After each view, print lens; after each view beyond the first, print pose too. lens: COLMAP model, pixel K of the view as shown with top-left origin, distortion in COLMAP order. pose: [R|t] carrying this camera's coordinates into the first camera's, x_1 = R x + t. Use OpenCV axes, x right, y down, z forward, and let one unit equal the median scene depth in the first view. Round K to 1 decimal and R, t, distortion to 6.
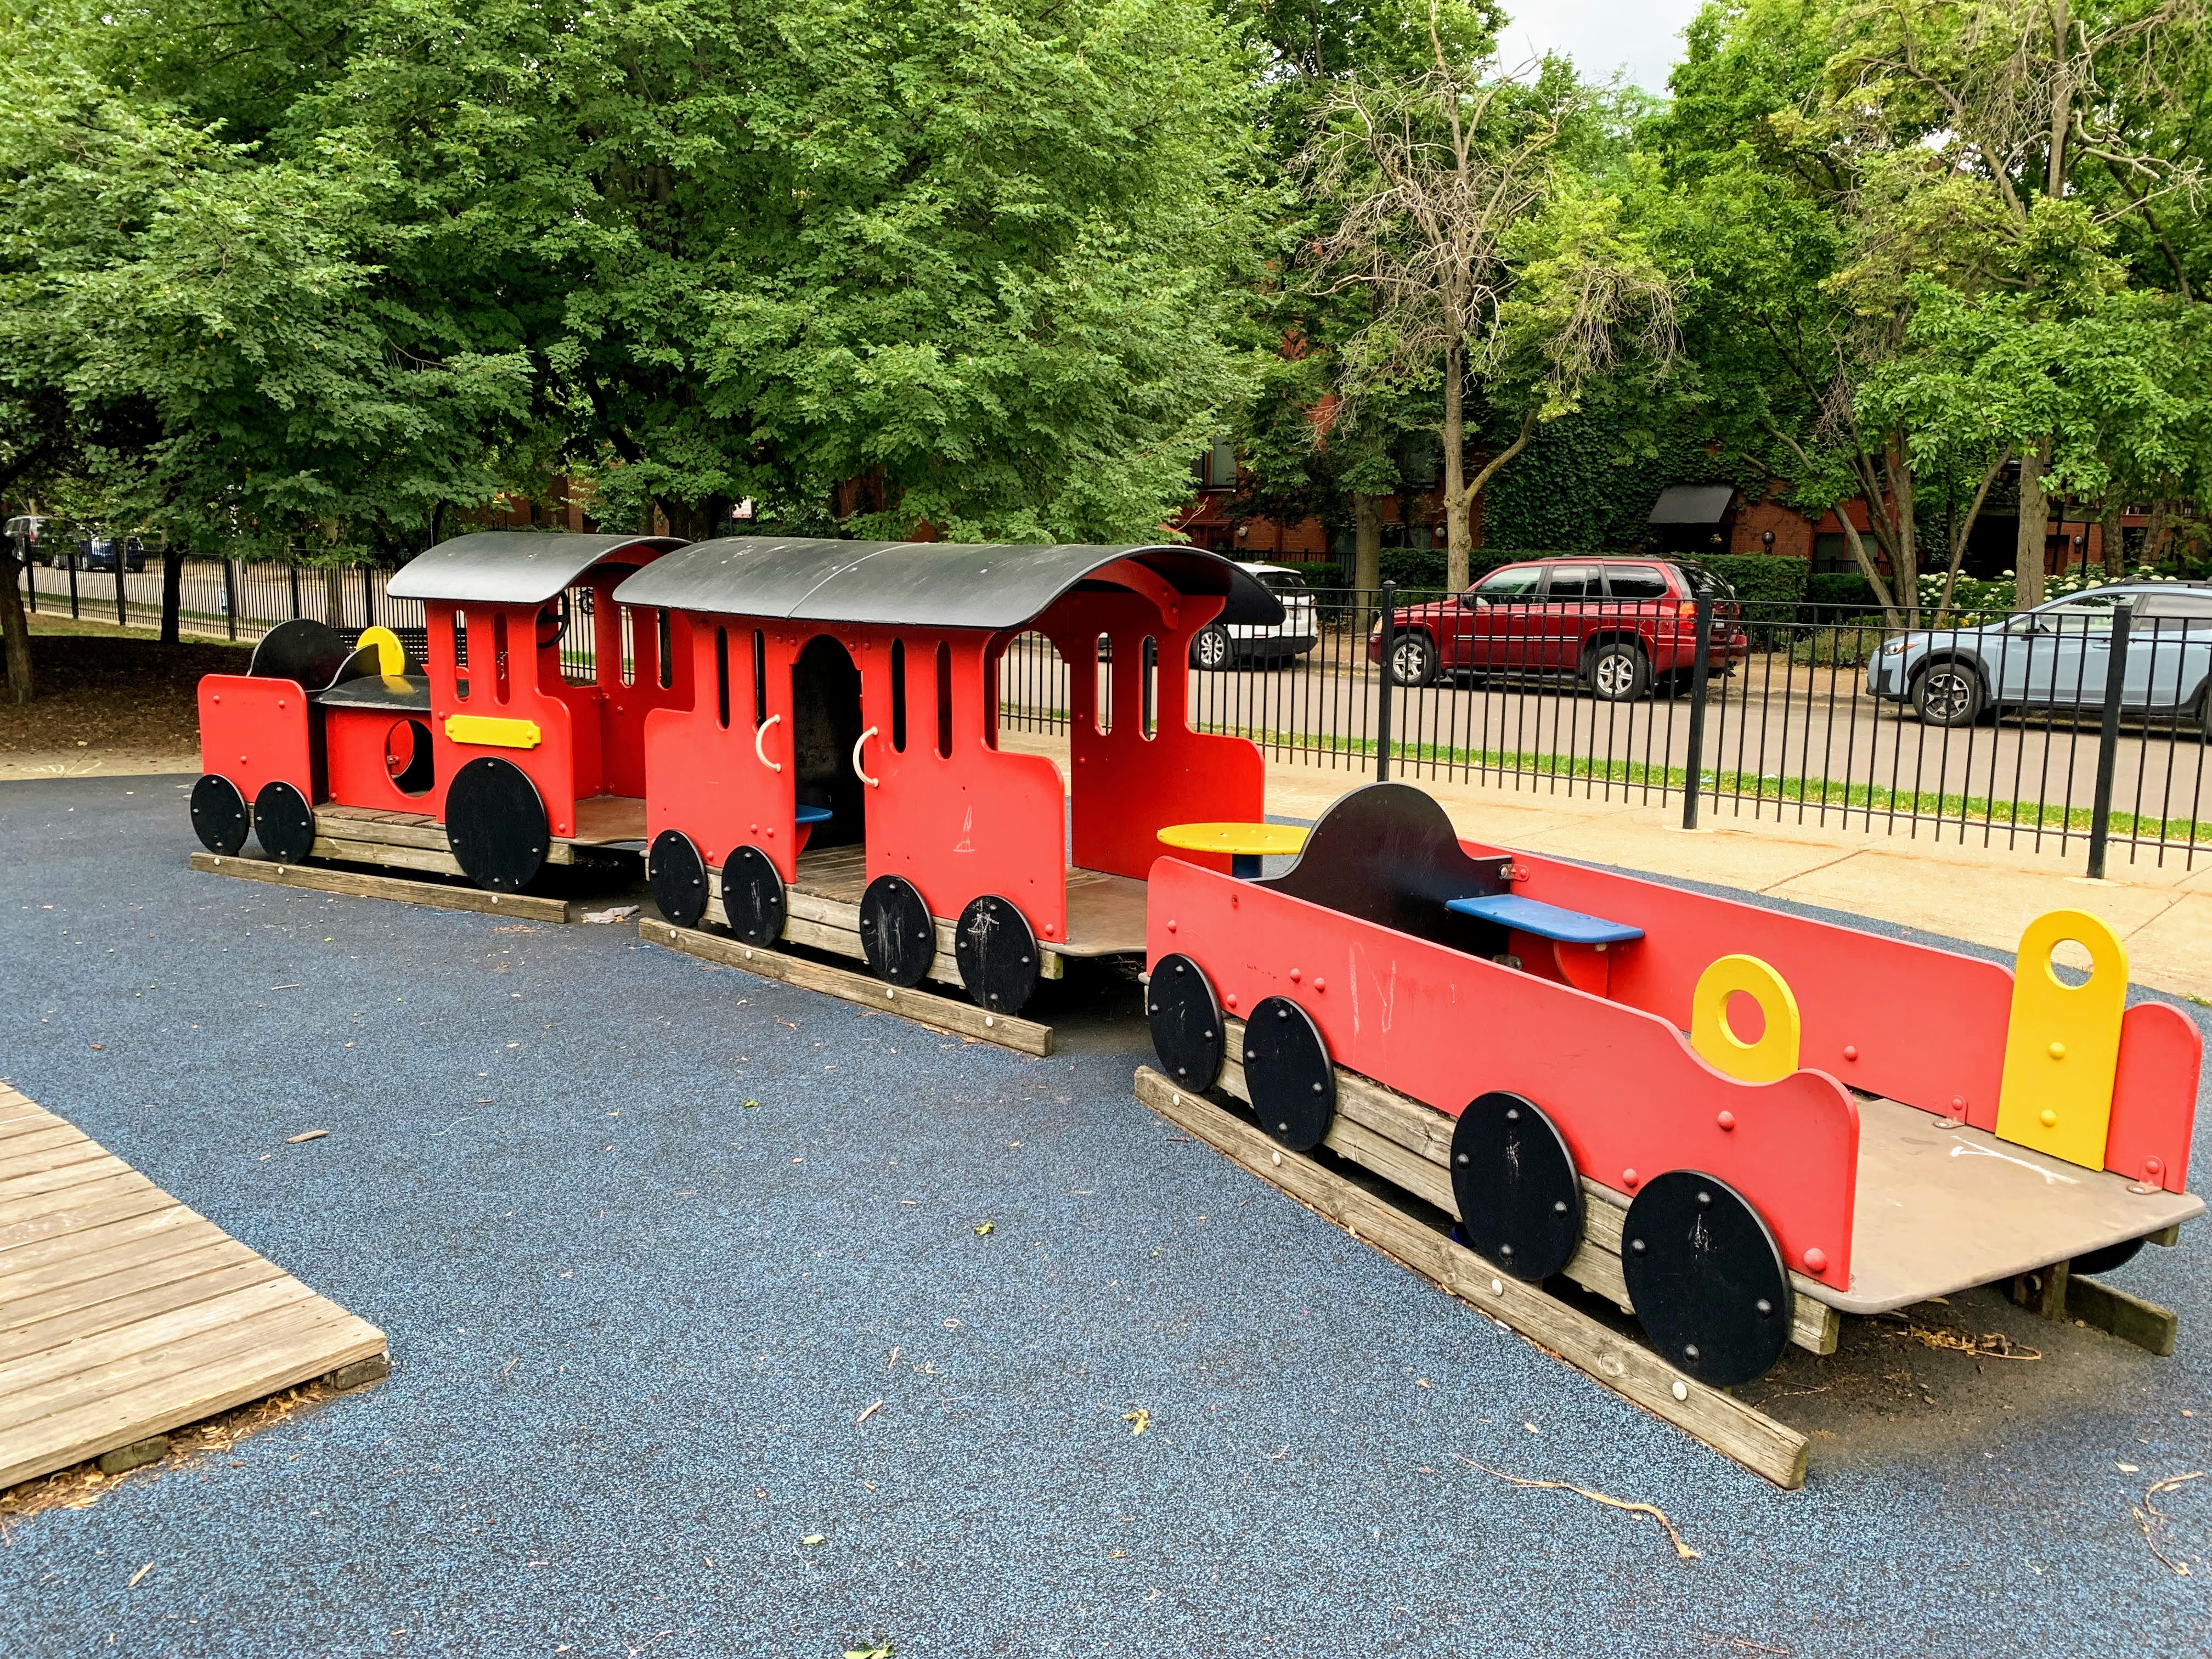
lens RADIAL K [[1681.3, 0, 1118.5], [0, 1681.3, 821.8], [0, 0, 1]] dist [0.003252, -0.001738]
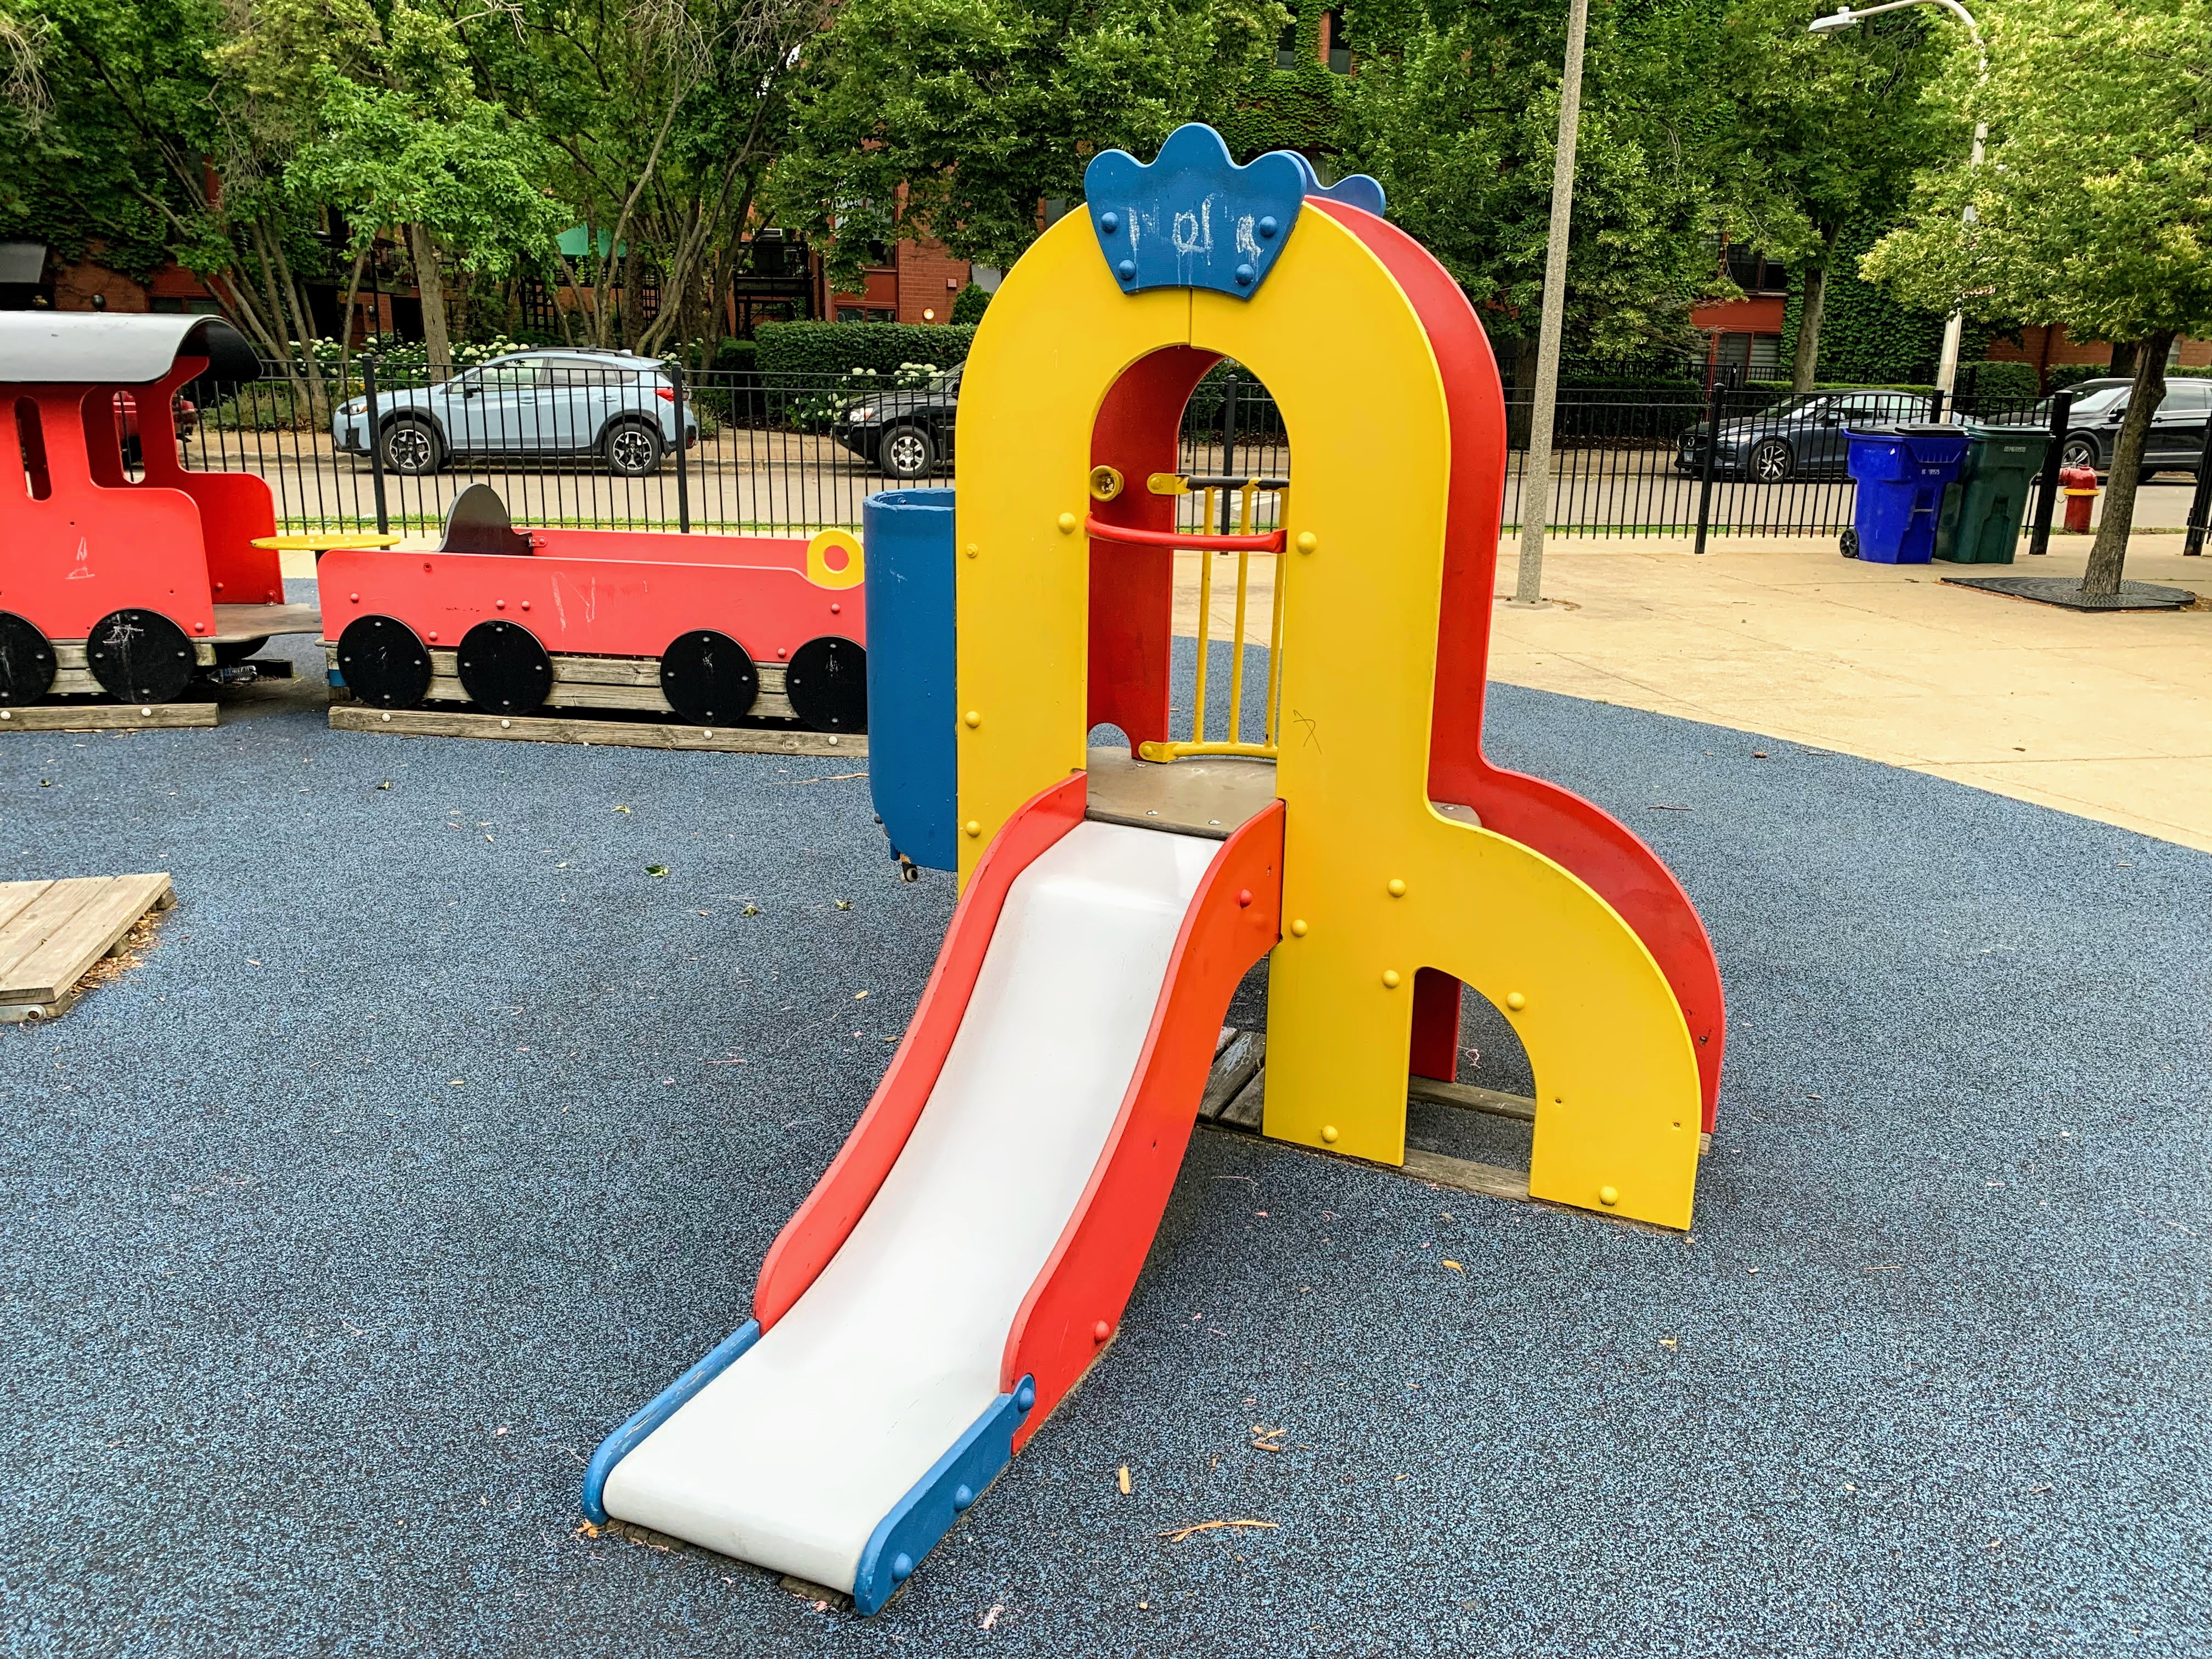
lens RADIAL K [[1681.3, 0, 1118.4], [0, 1681.3, 840.2], [0, 0, 1]] dist [0.003252, -0.001738]
pose [[0.577765, -0.228160, 0.783665, -0.338577], [0.114748, 0.973305, 0.198774, 0.024033], [-0.808097, -0.024921, 0.588523, -0.158722]]
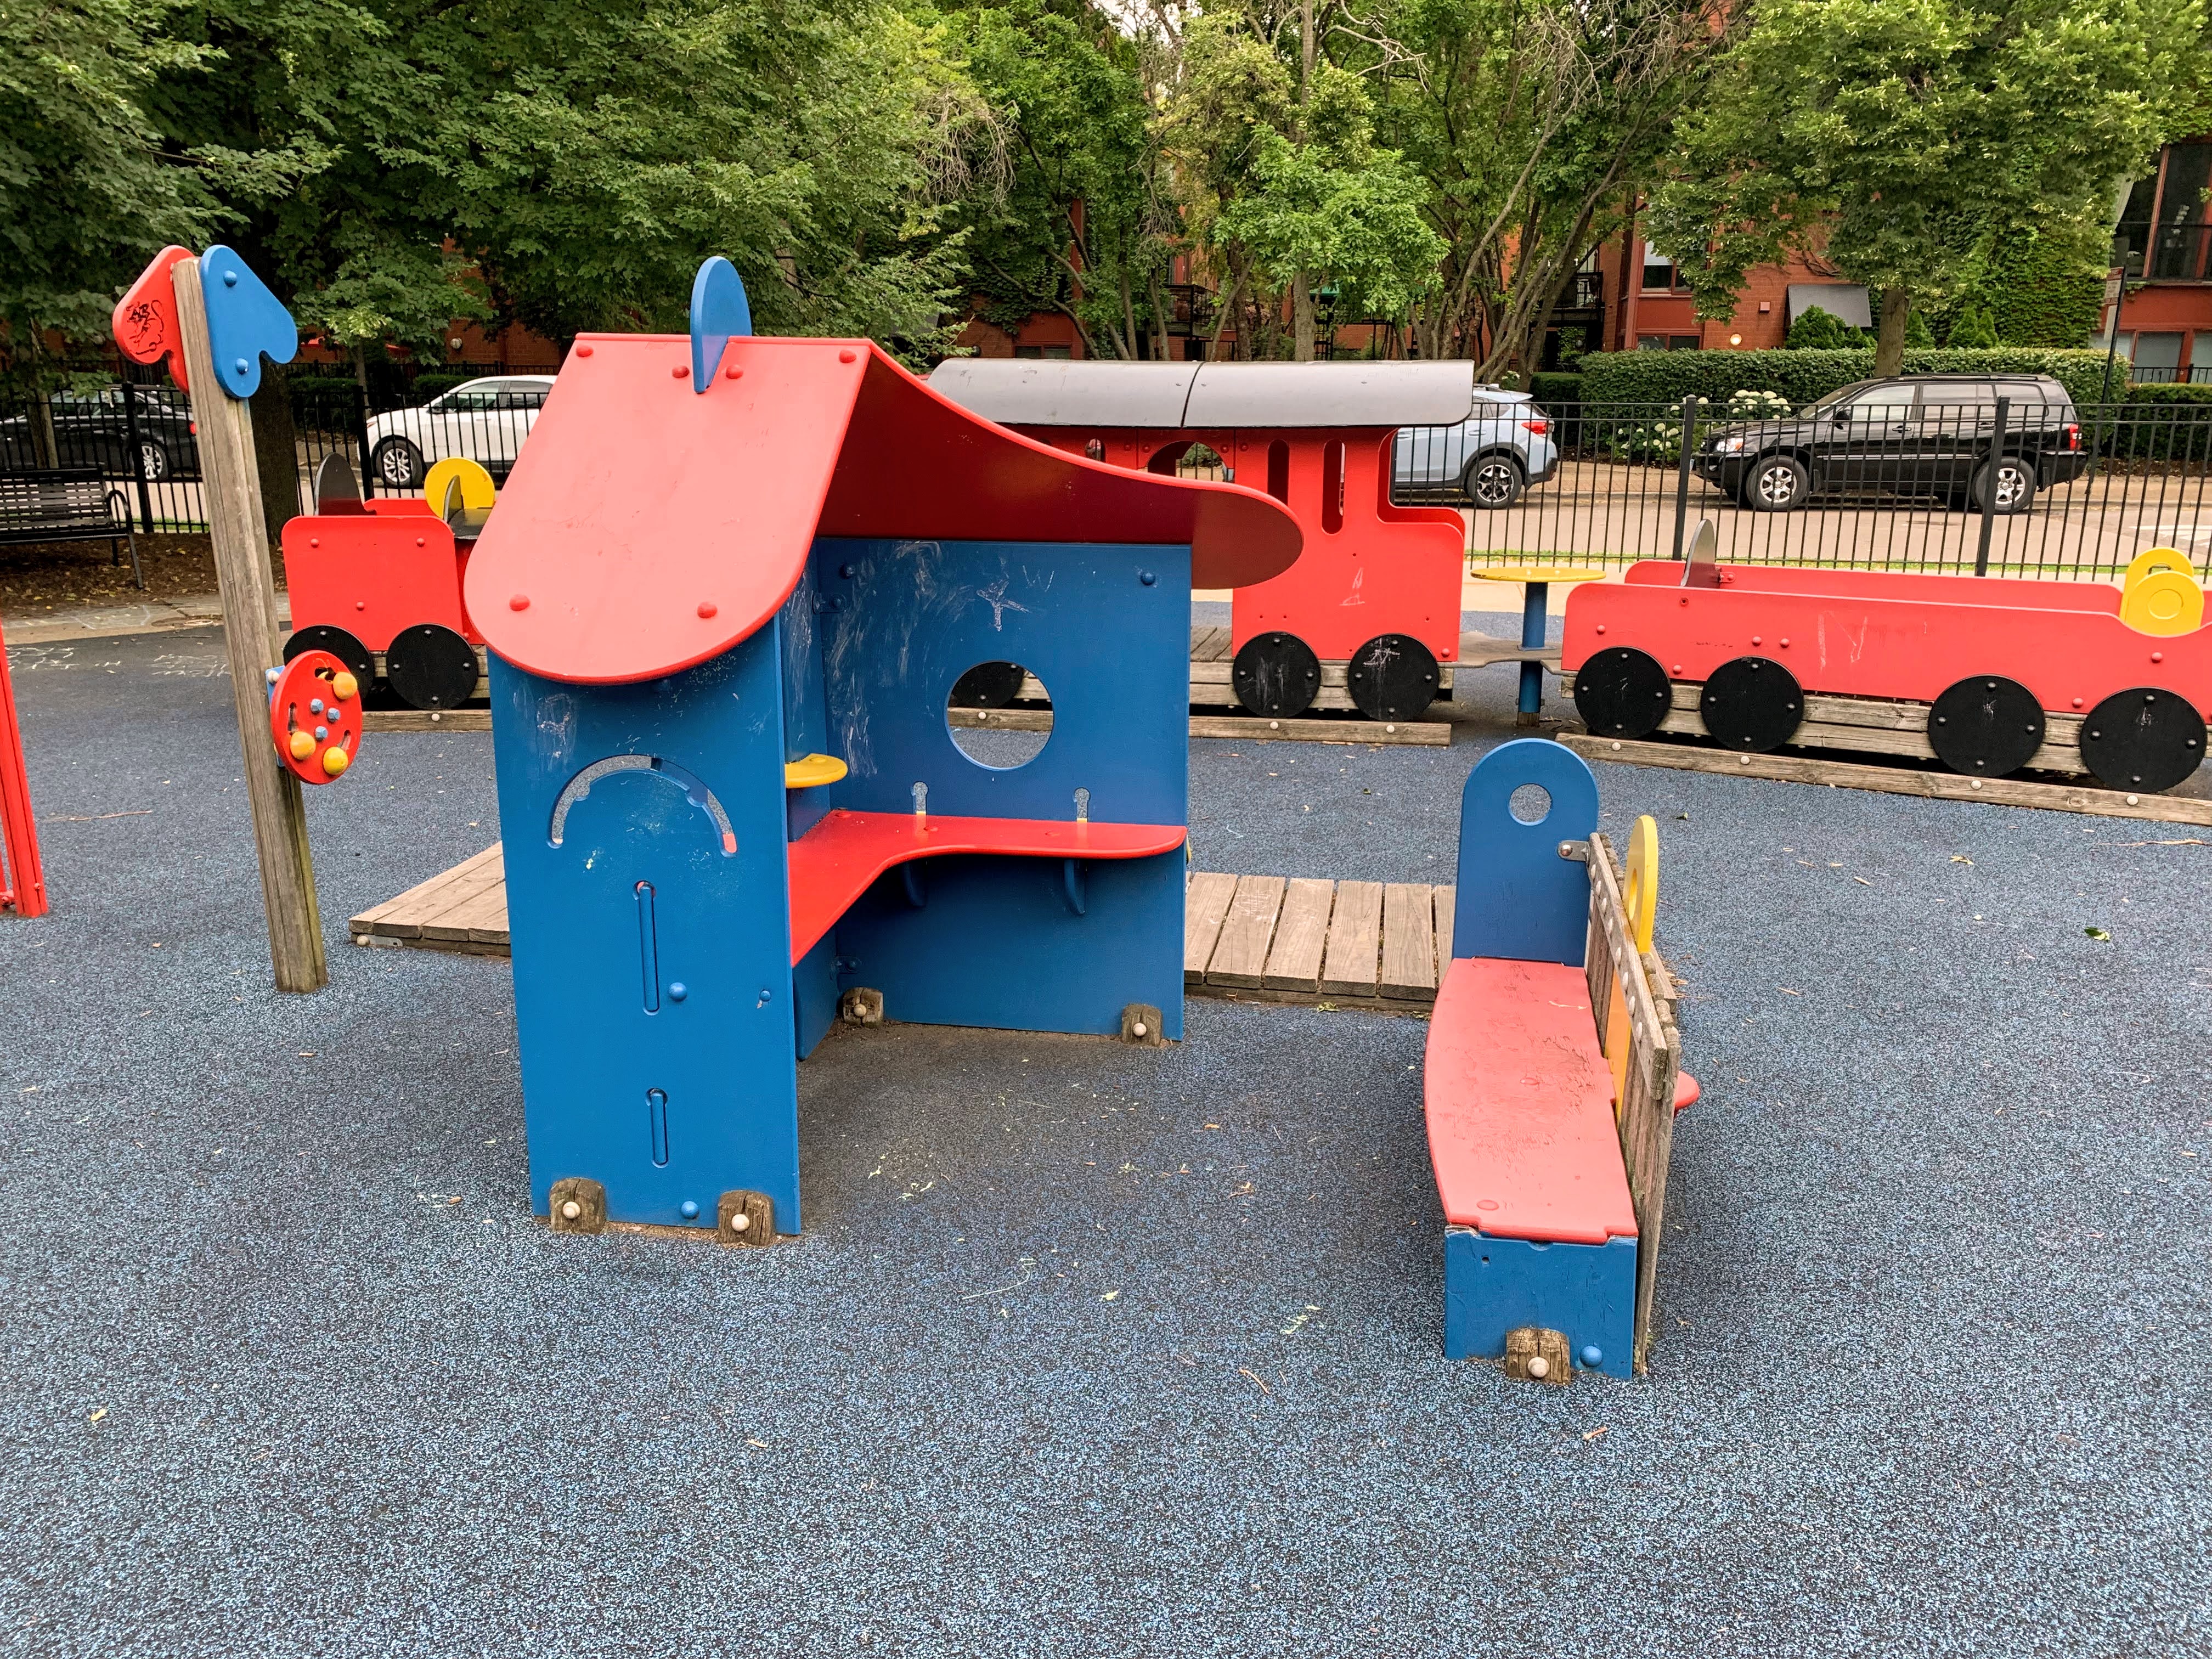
lens RADIAL K [[1681.3, 0, 1124.2], [0, 1681.3, 852.7], [0, 0, 1]] dist [0.003252, -0.001738]
pose [[0.841360, -0.160783, 0.516006, -0.494931], [0.096740, 0.984108, 0.148903, -0.001969], [-0.531747, -0.075362, 0.843544, -0.009201]]
